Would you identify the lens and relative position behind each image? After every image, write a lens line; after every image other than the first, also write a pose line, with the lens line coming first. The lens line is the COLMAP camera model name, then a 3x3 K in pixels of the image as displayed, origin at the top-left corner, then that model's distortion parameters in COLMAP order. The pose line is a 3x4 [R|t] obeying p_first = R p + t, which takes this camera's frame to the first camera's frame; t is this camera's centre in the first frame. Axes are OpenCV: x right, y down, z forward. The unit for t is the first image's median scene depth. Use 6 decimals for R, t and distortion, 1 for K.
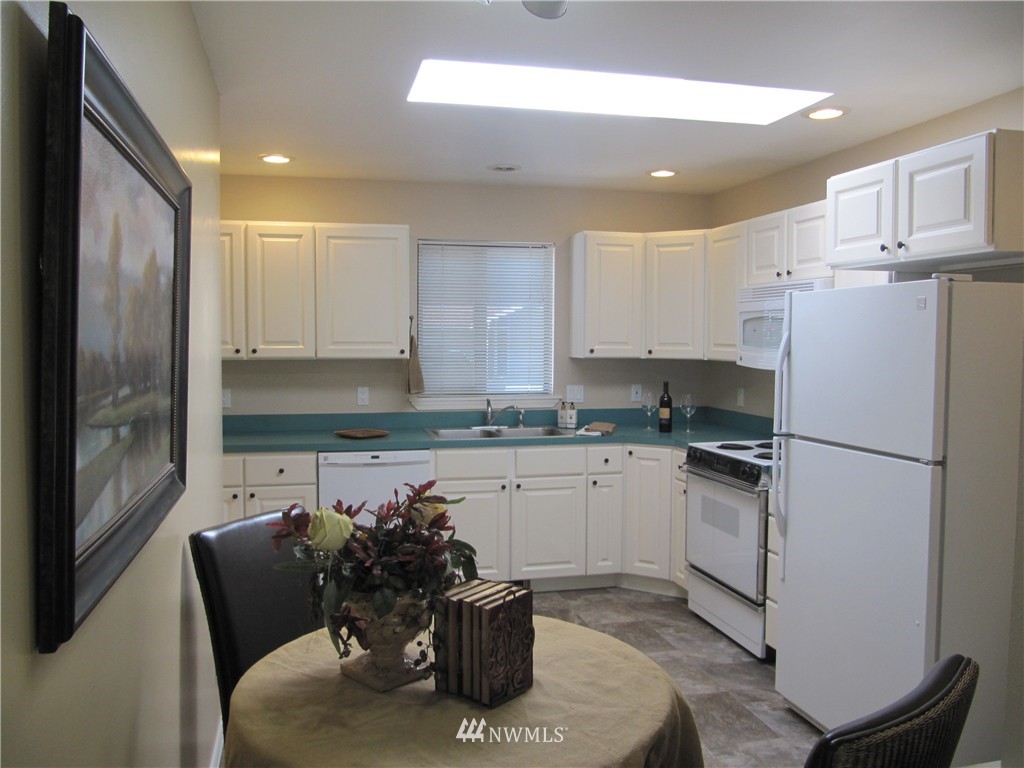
lens RADIAL K [[836.9, 0, 507.4], [0, 836.9, 382.3], [0, 0, 1]] dist [-0.063704, 0.031092]
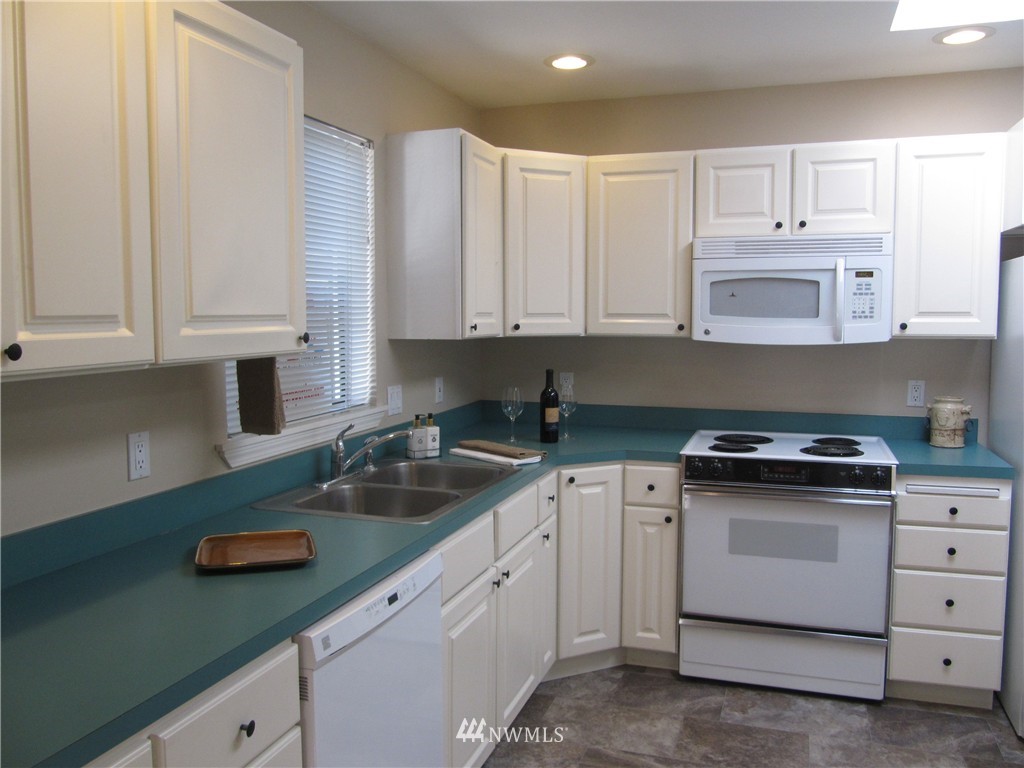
lens RADIAL K [[836.9, 0, 508.9], [0, 836.9, 380.2], [0, 0, 1]] dist [-0.063704, 0.031092]
pose [[0.541760, -0.074701, 0.837207, -0.440674], [0.050498, 0.997136, 0.056294, -0.035003], [-0.839015, 0.011780, 0.543980, 0.701630]]
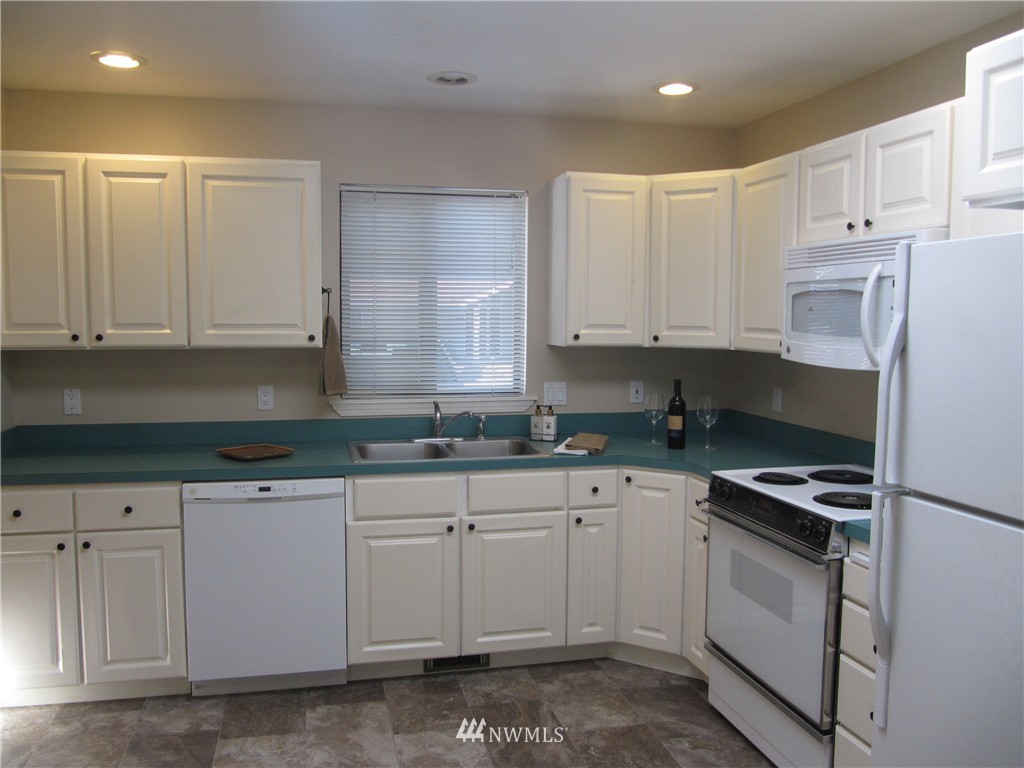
lens RADIAL K [[836.9, 0, 502.0], [0, 836.9, 383.4], [0, 0, 1]] dist [-0.063704, 0.031092]
pose [[0.999992, 0.002238, -0.003266, 0.041856], [-0.002148, 0.999625, 0.027308, -0.018163], [0.003326, -0.027301, 0.999622, 0.291406]]
